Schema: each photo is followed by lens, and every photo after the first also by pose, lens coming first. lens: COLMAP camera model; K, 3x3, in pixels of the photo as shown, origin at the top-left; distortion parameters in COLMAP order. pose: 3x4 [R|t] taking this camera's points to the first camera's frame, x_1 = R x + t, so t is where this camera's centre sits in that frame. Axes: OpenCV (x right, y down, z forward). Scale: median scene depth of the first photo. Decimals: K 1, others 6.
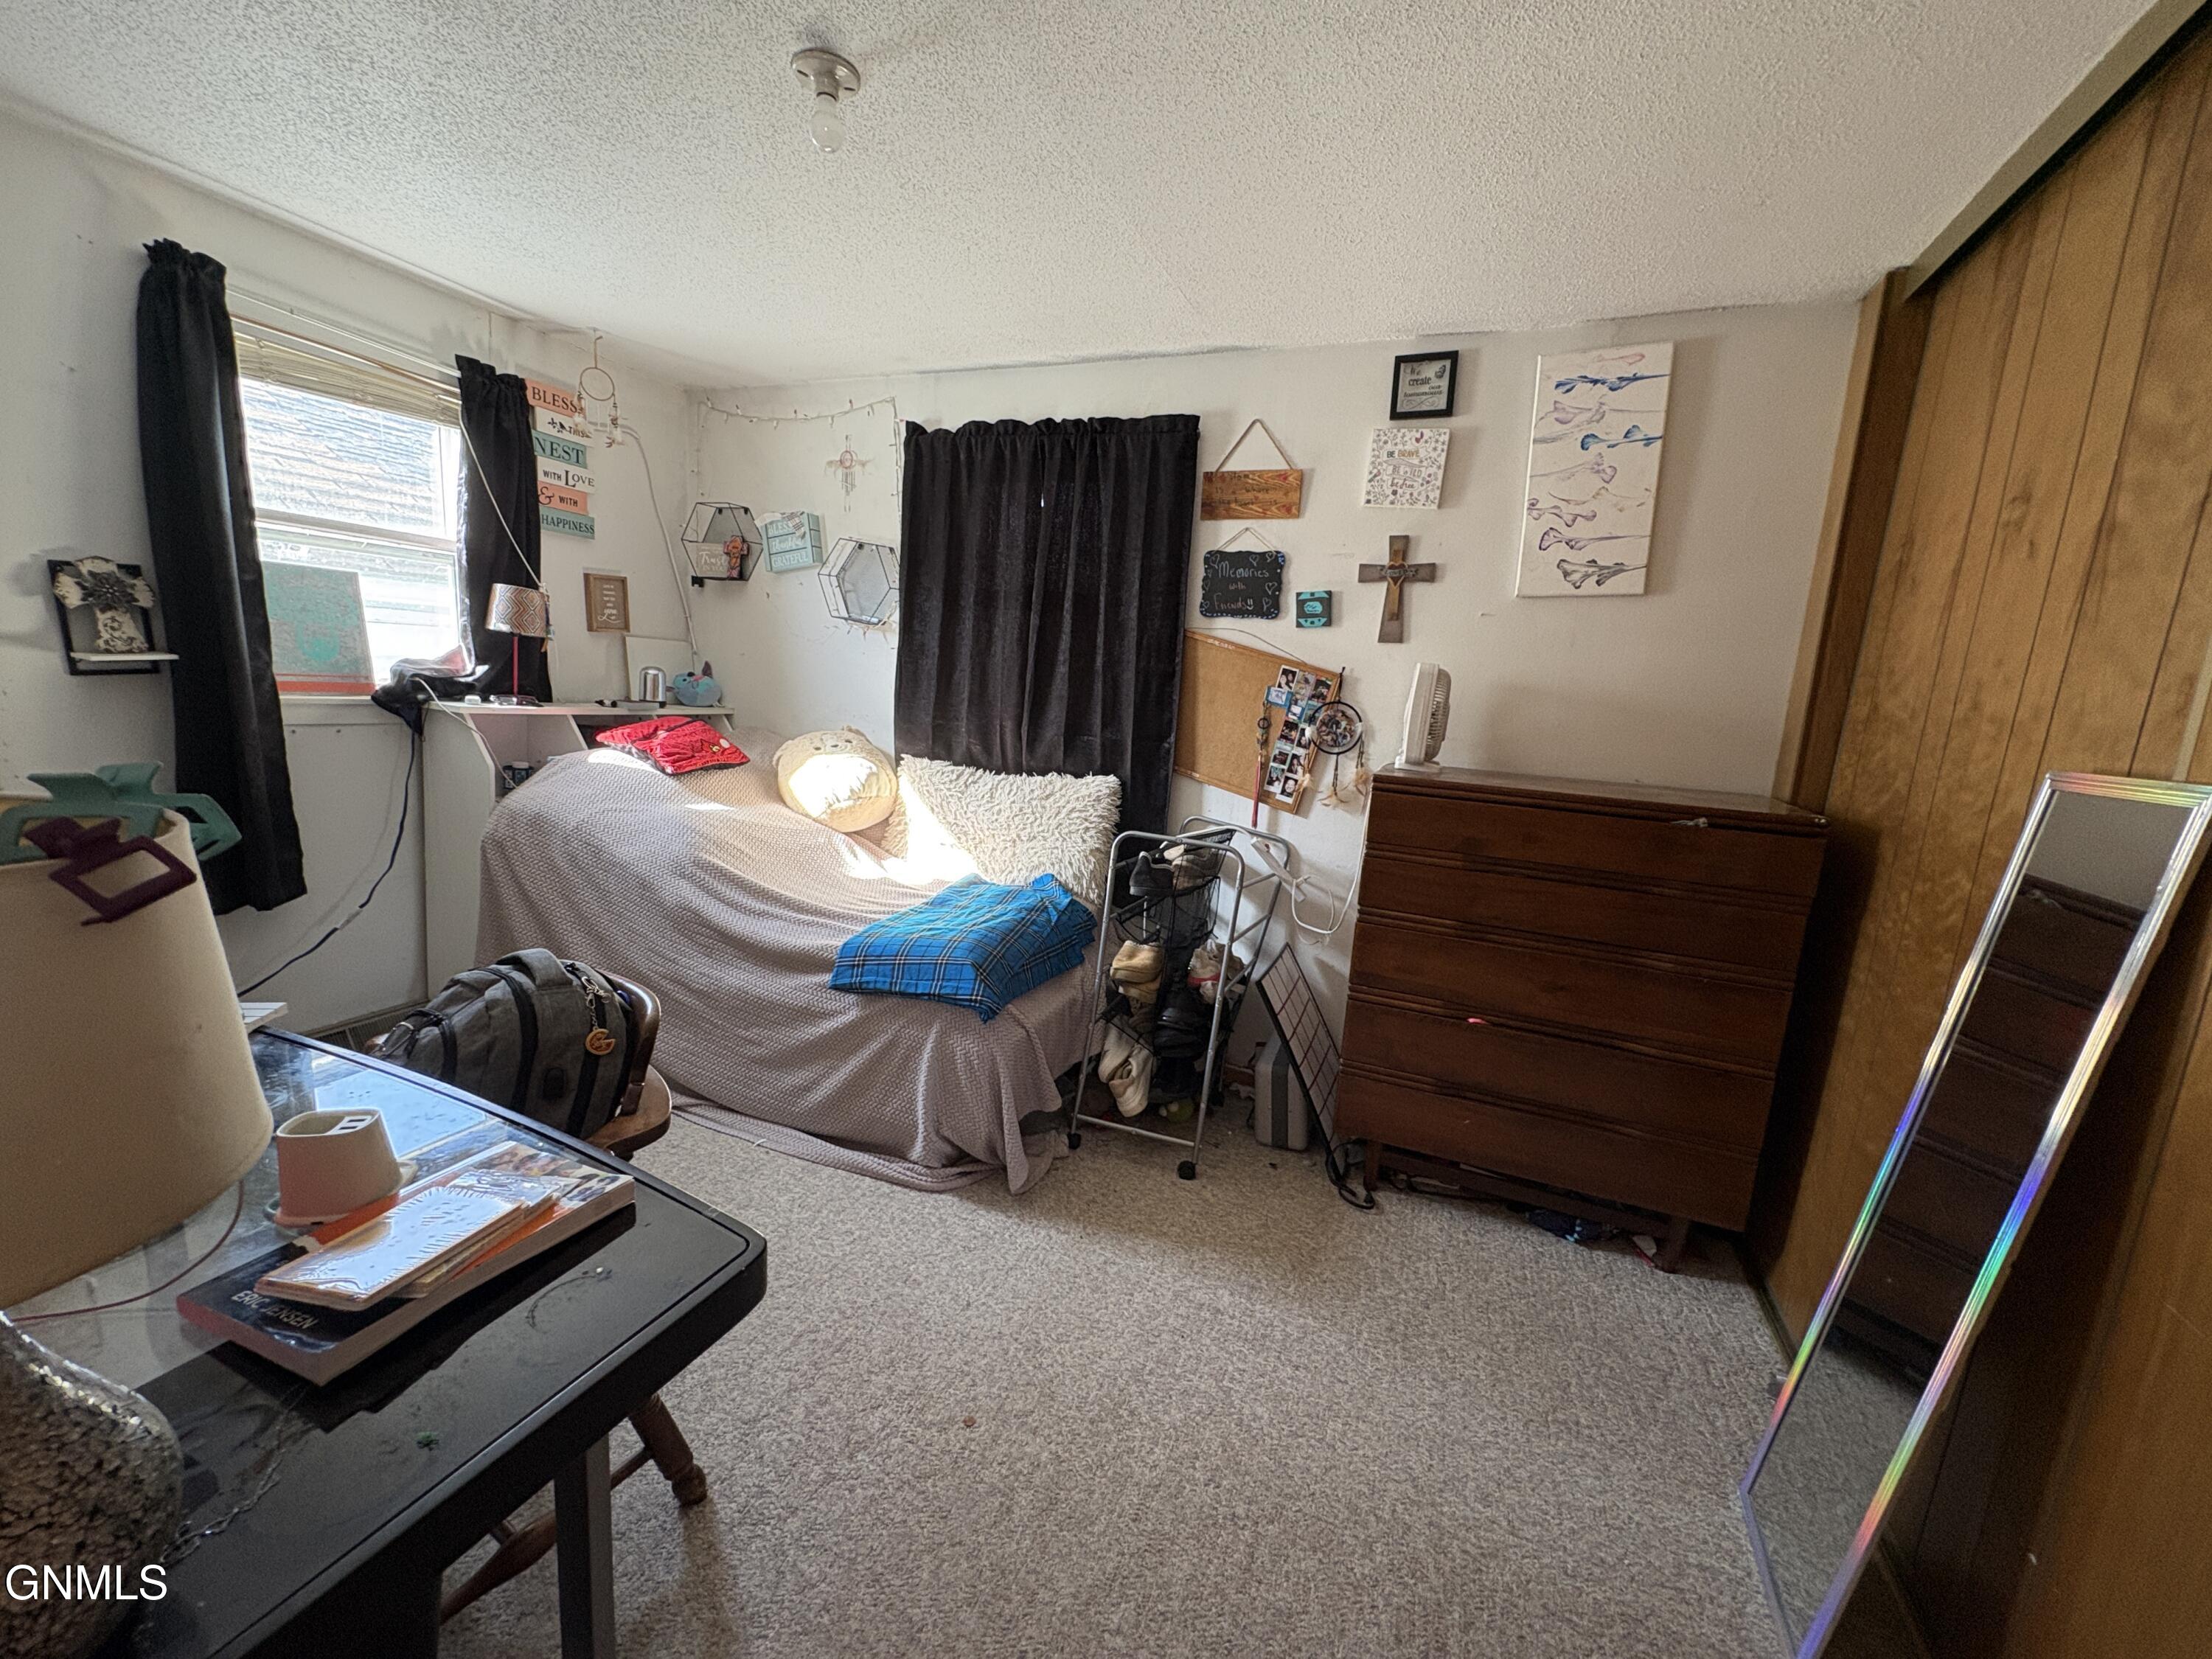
lens RADIAL K [[878.0, 0, 1106.0], [0, 878.0, 824.1], [0, 0, 1]] dist [0.001019, 0.000227]
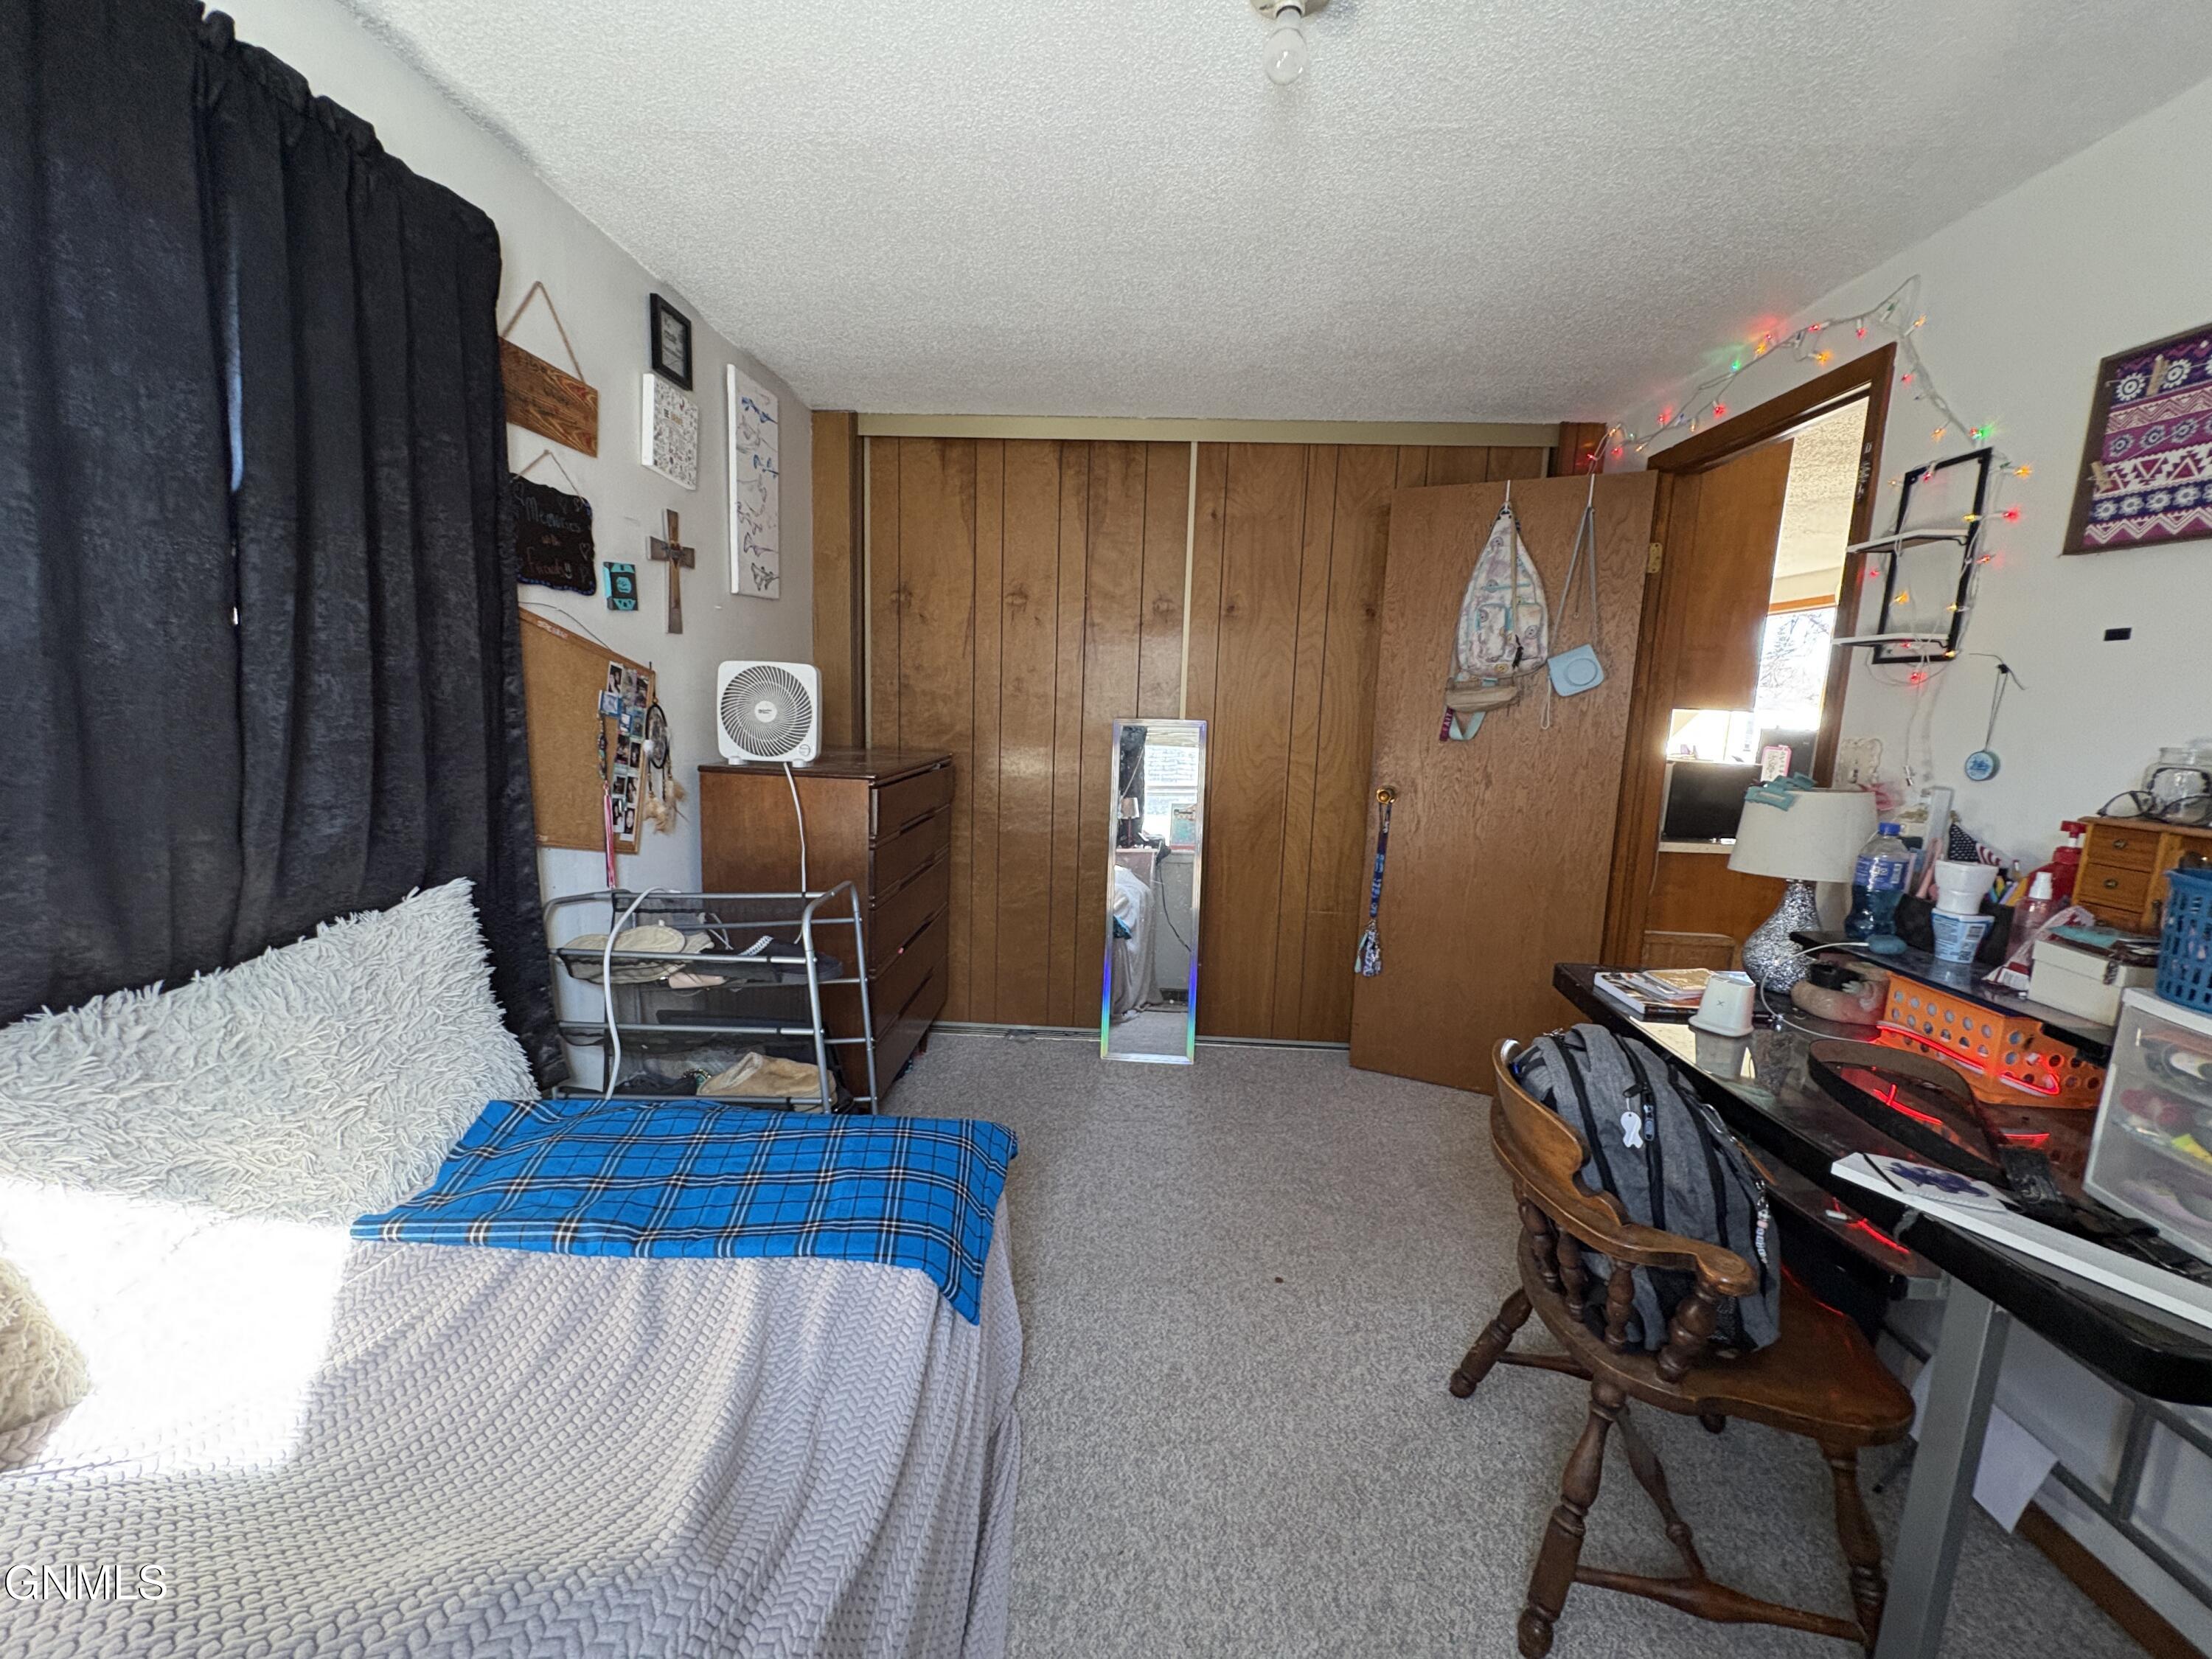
lens RADIAL K [[878.0, 0, 1106.0], [0, 878.0, 824.1], [0, 0, 1]] dist [0.001019, 0.000227]
pose [[-0.339256, -0.212837, 0.916300, -0.637981], [0.092174, 0.961859, 0.257547, -0.200059], [-0.936167, 0.171833, -0.306699, 0.858259]]
